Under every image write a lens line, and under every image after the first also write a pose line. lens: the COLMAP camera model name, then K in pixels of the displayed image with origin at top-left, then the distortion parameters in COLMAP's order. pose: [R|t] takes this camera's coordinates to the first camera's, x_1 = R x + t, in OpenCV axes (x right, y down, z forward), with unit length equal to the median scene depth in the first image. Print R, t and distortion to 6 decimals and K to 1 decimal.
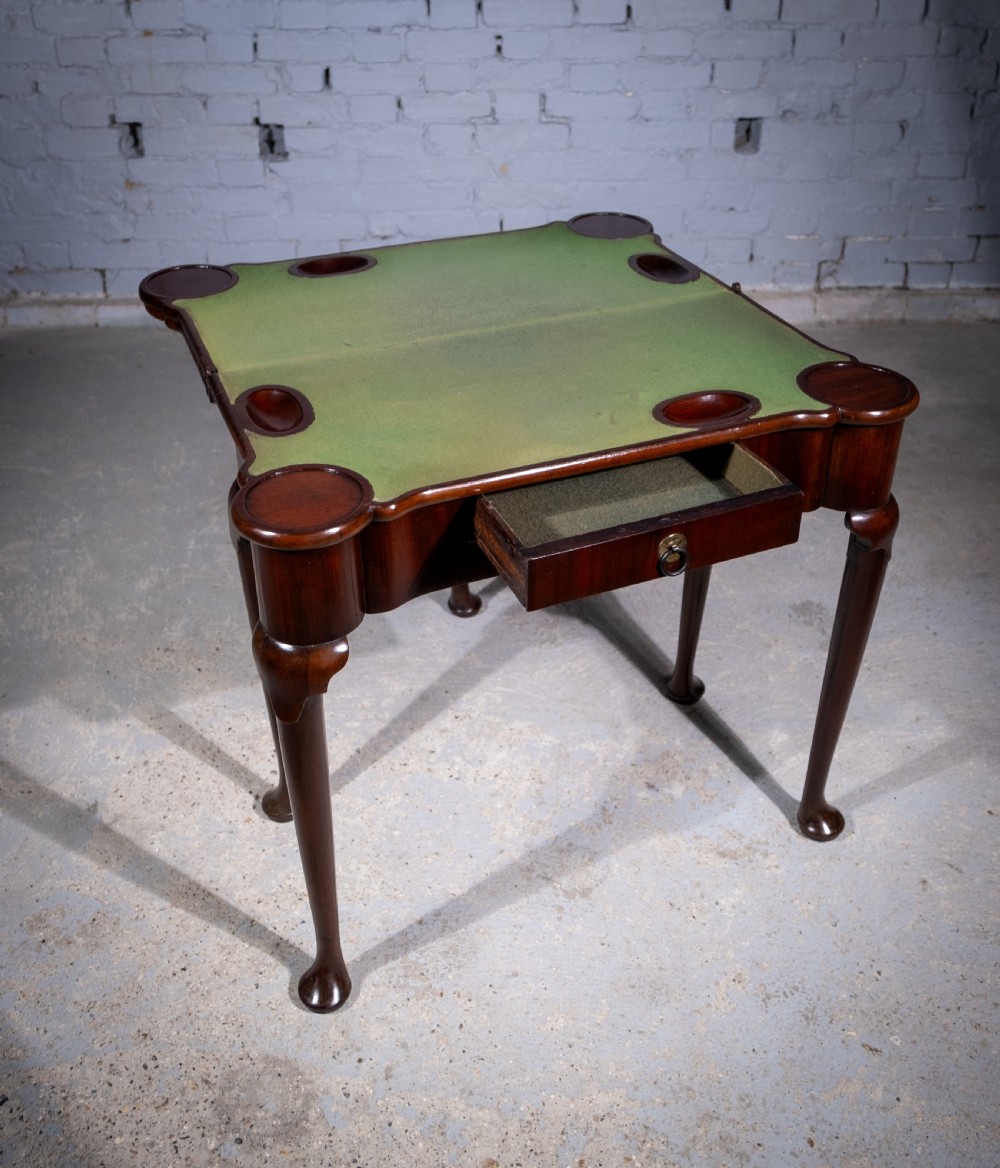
lens RADIAL K [[1235.8, 0, 479.0], [0, 1235.8, 457.6], [0, 0, 1]] dist [-0.019740, 0.000254]
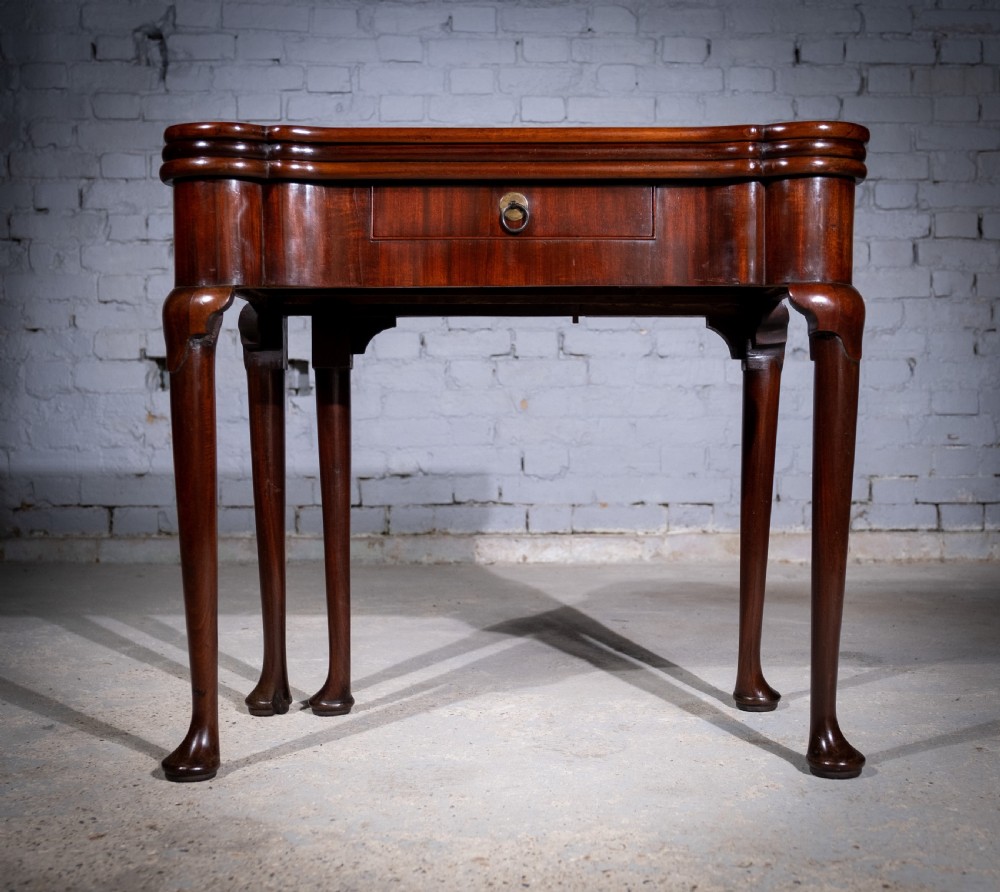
lens RADIAL K [[1384.8, 0, 536.7], [0, 1384.8, 434.3], [0, 0, 1]] dist [-0.024184, 0.031324]
pose [[0.999907, -0.002998, 0.013297, 0.024792], [0.008870, 0.883820, -0.467744, 0.515875], [-0.010349, 0.467818, 0.883764, 0.012597]]
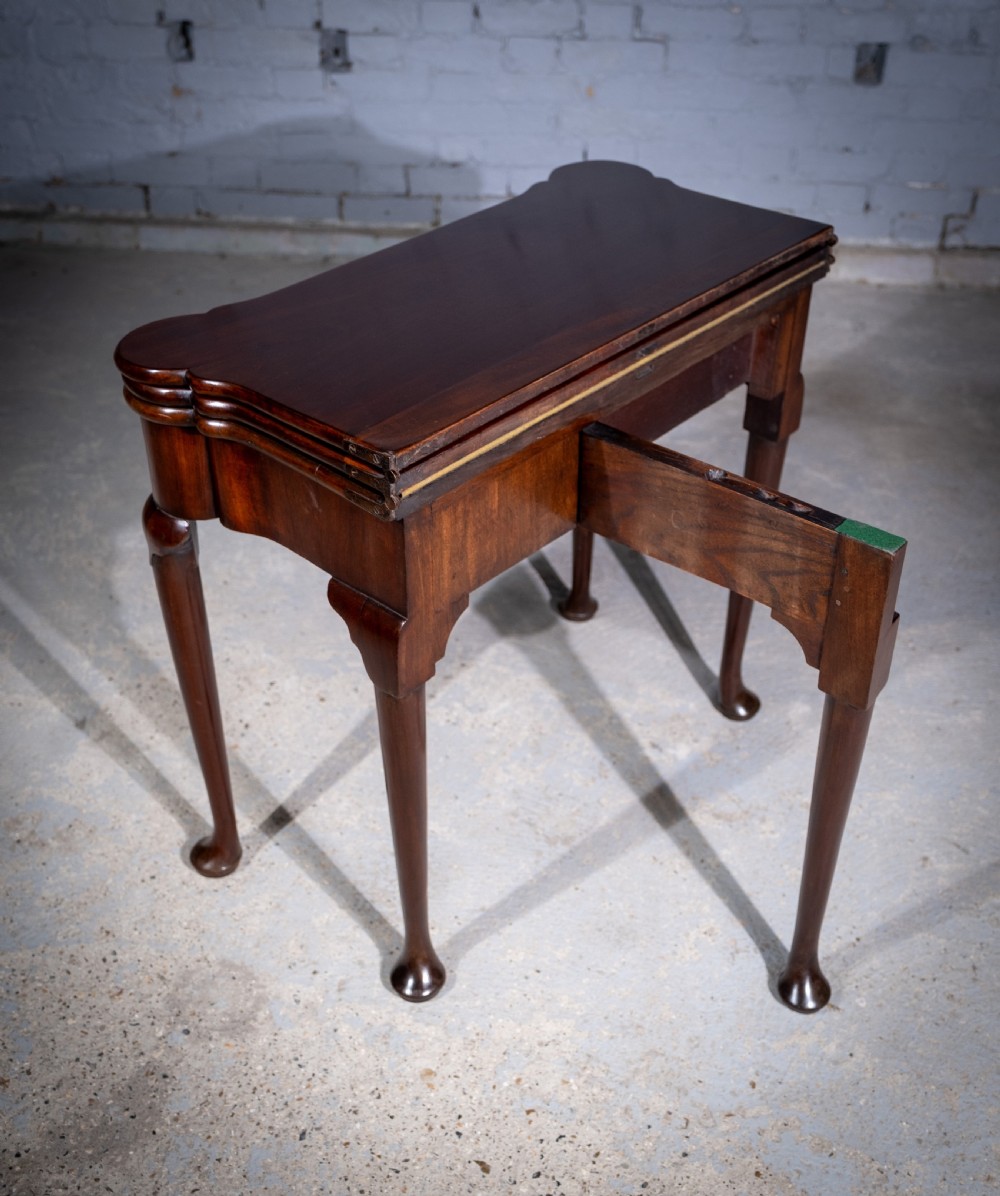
lens RADIAL K [[1425.3, 0, 504.8], [0, 1425.3, 561.2], [0, 0, 1]] dist [-0.017949, 0.040626]
pose [[0.995446, 0.065220, -0.069518, 0.084772], [-0.059574, 0.994980, 0.080406, 0.039989], [0.074413, -0.075898, 0.994335, -0.084505]]
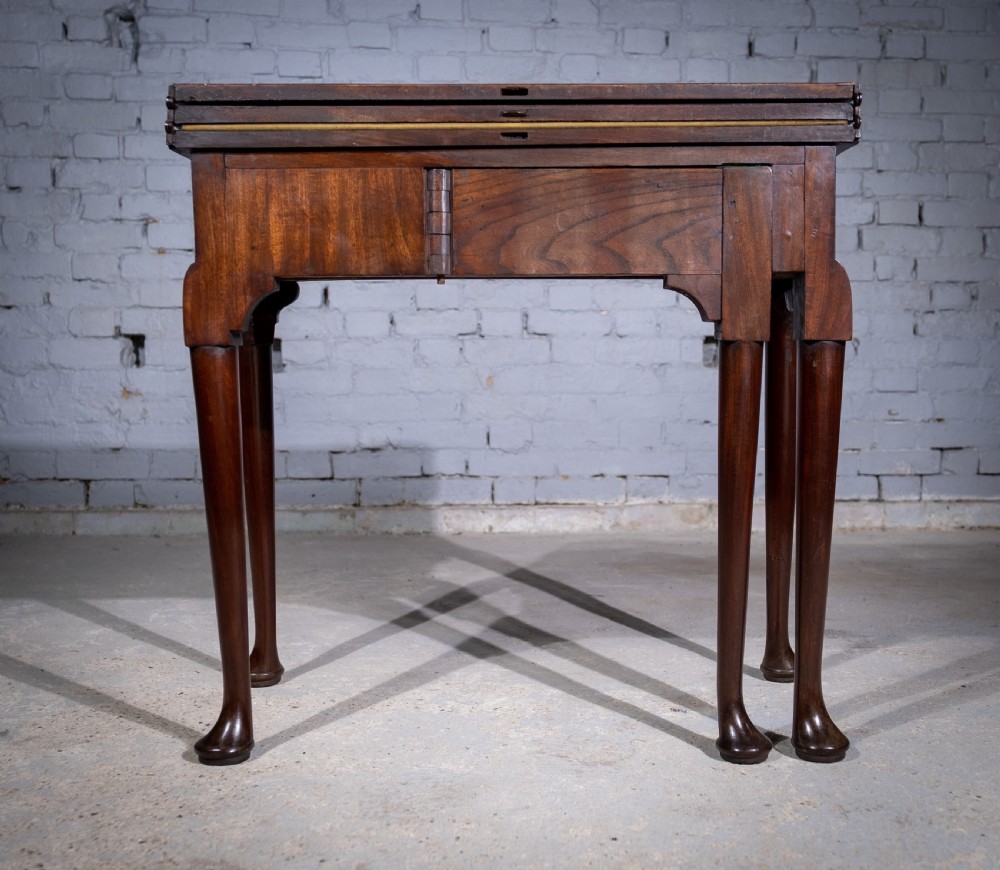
lens RADIAL K [[1195.6, 0, 536.2], [0, 1195.6, 435.4], [0, 0, 1]] dist [0.007343, -0.003729]
pose [[0.997955, -0.003698, 0.063818, -0.009273], [0.031809, 0.894685, -0.445563, 0.429284], [-0.055449, 0.446681, 0.892973, 0.166951]]
